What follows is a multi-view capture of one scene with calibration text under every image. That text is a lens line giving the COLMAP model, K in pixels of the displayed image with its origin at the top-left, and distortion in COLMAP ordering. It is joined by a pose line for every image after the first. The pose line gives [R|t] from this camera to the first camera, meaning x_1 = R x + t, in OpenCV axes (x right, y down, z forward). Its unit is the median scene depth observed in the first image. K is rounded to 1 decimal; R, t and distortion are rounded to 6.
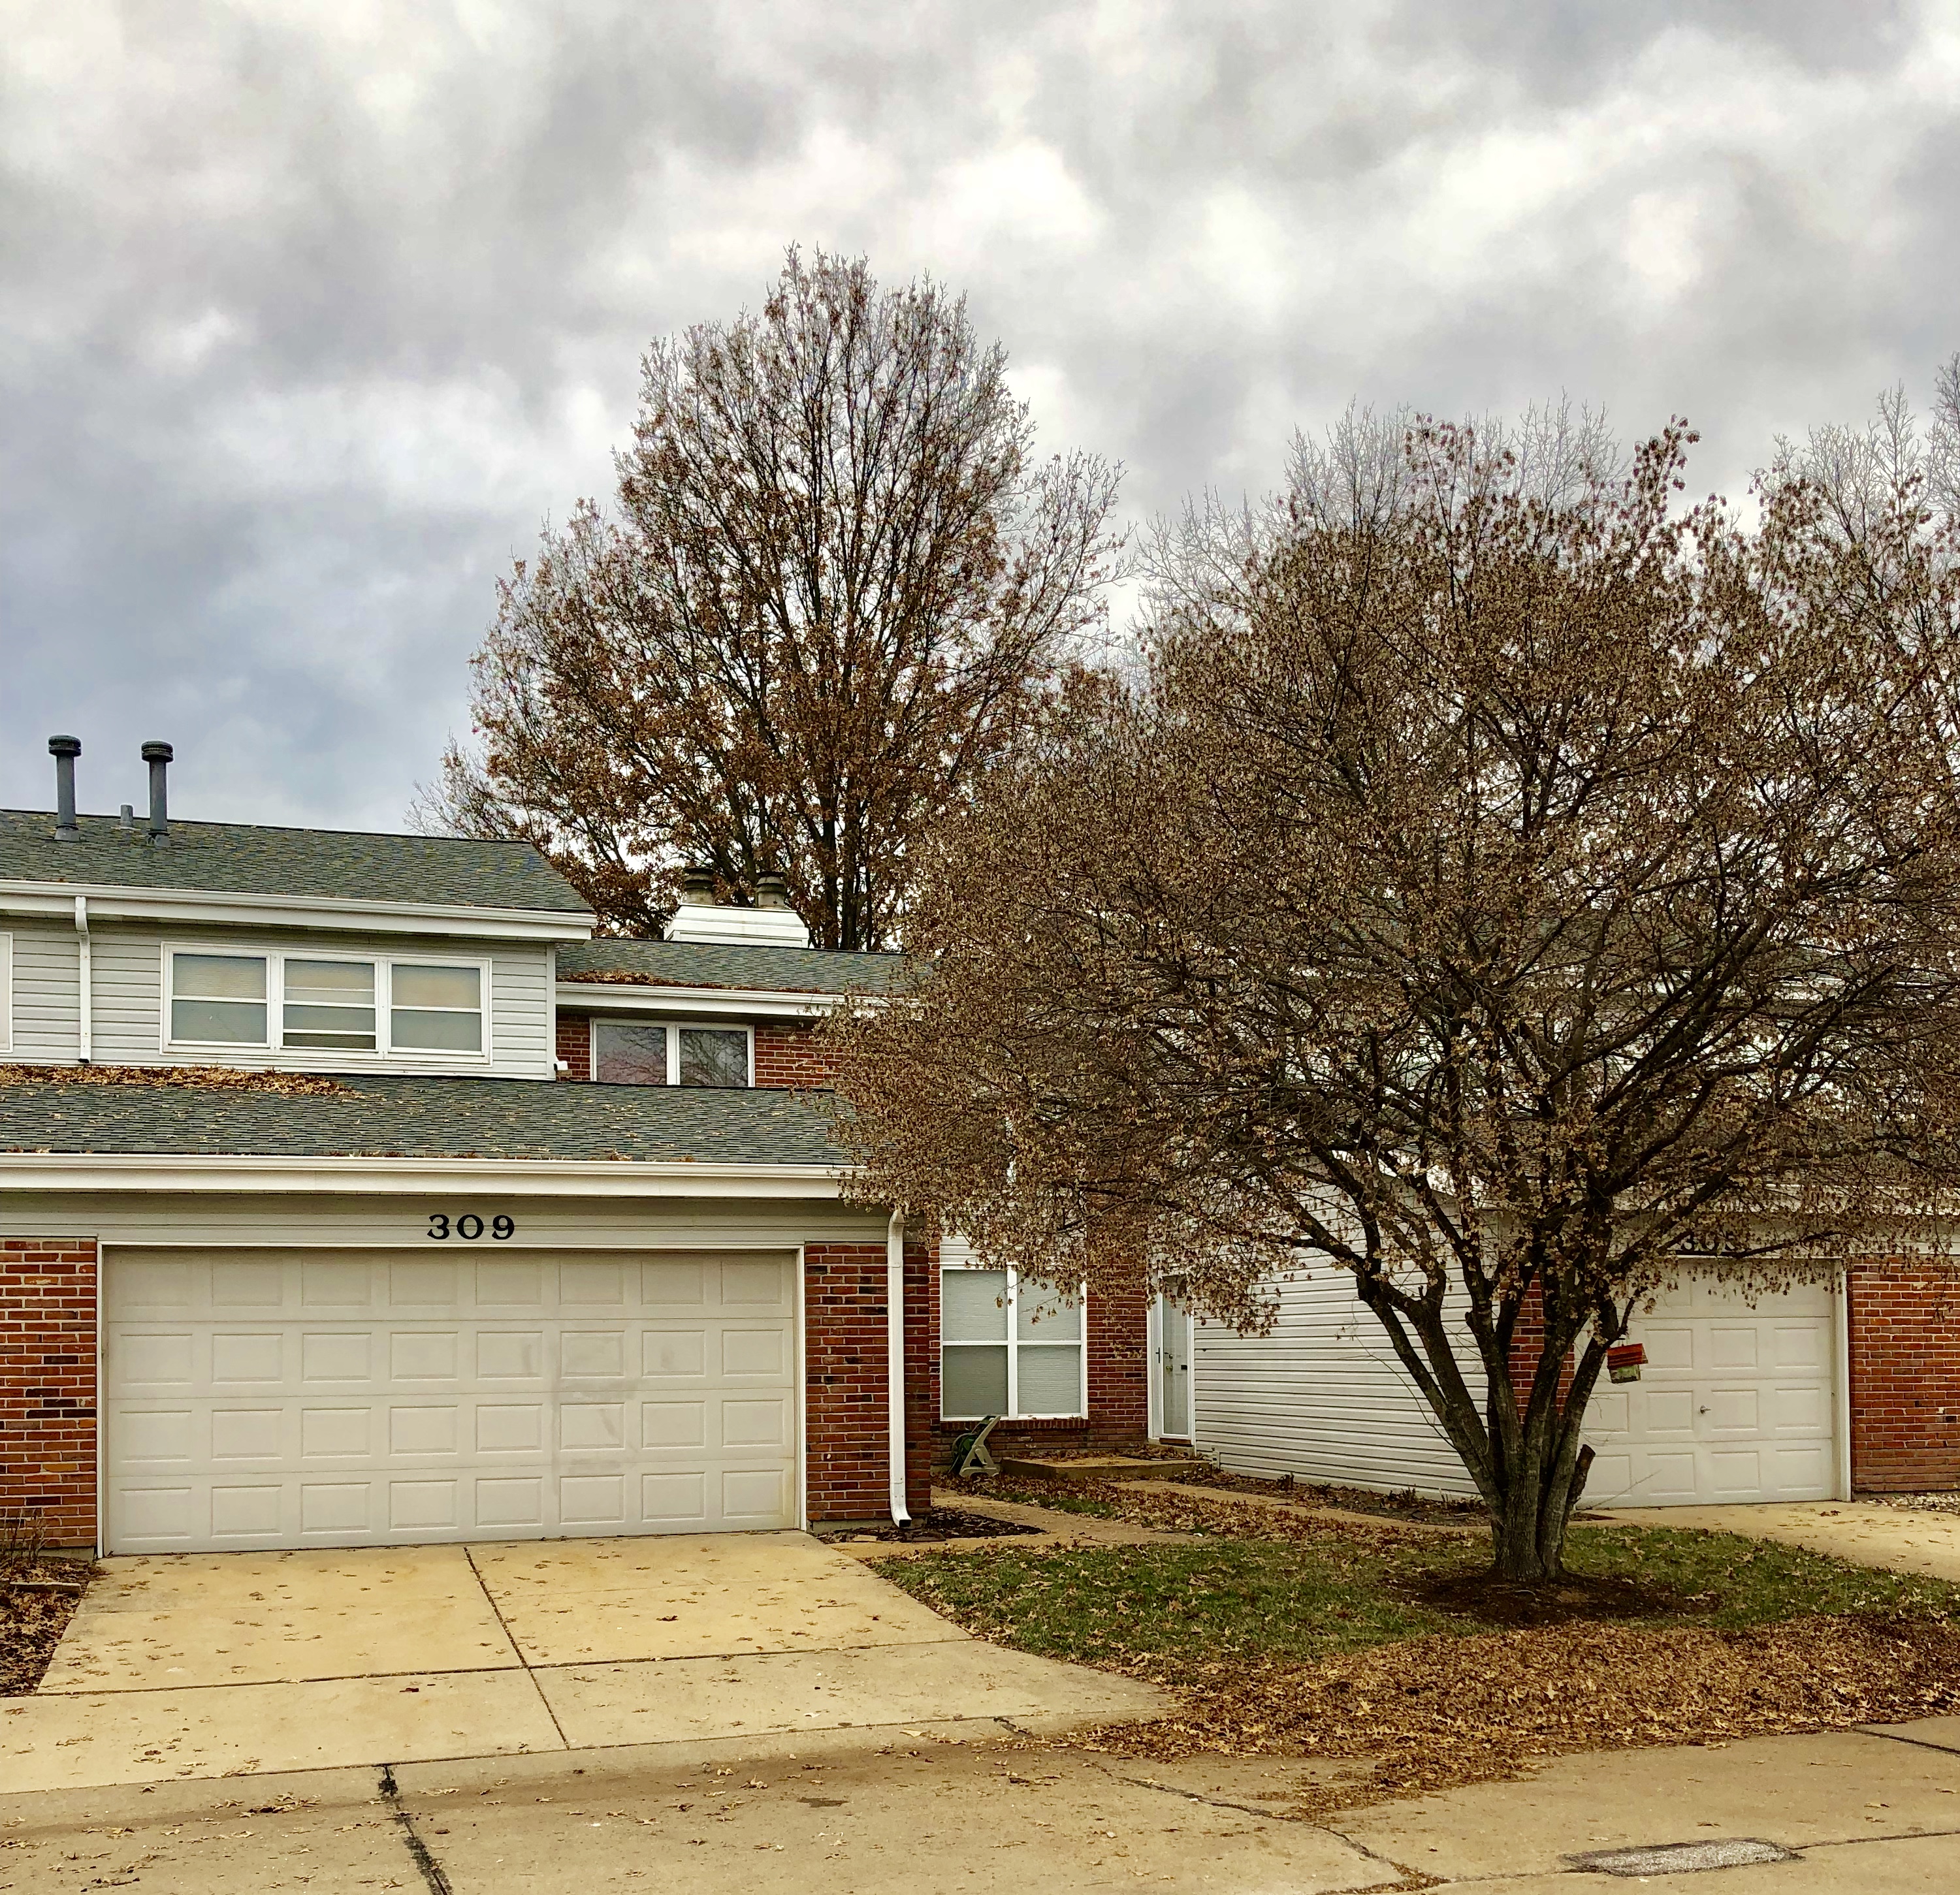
lens RADIAL K [[2196.5, 0, 1016.8], [0, 2196.5, 1295.9], [0, 0, 1]] dist [0.147688, -0.459402]
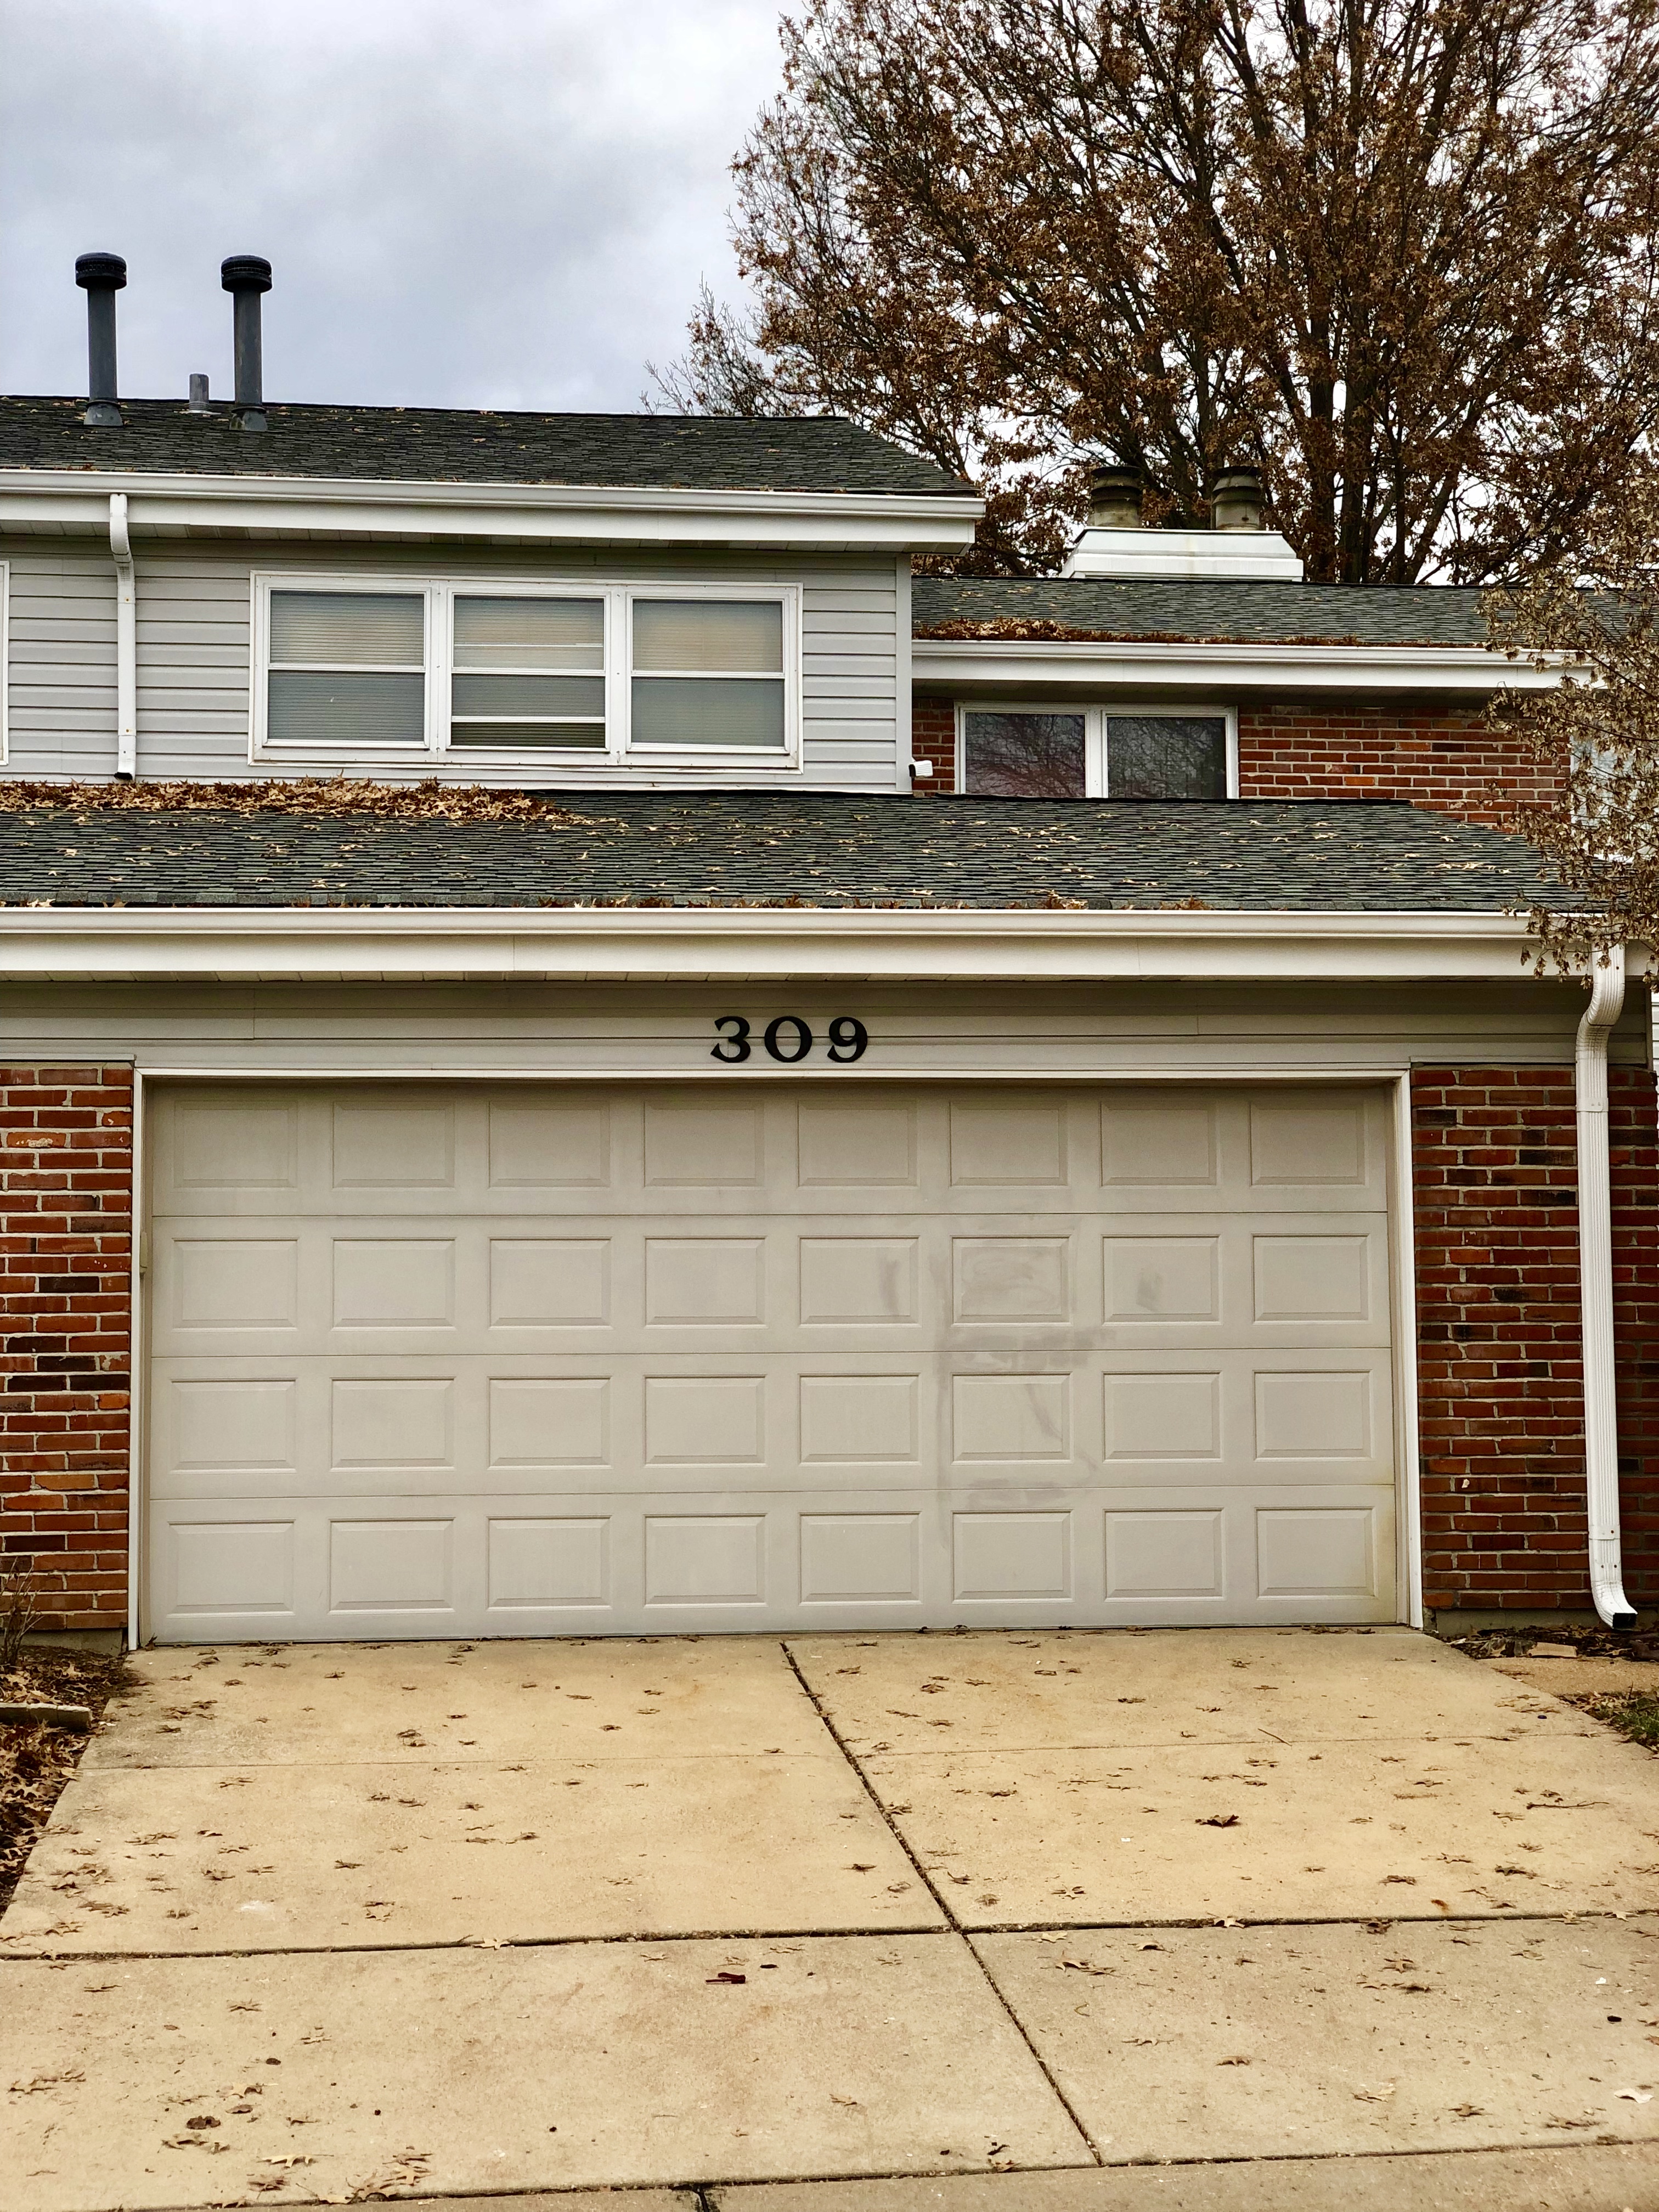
lens RADIAL K [[3382.3, 0, 829.5], [0, 3382.3, 1106.0], [0, 0, 1]] dist [0.076754, 0.004297]
pose [[0.979761, -0.007031, -0.200048, -0.071712], [0.000379, 0.999446, -0.033269, 0.011606], [0.200171, 0.032520, 0.979221, 0.197359]]
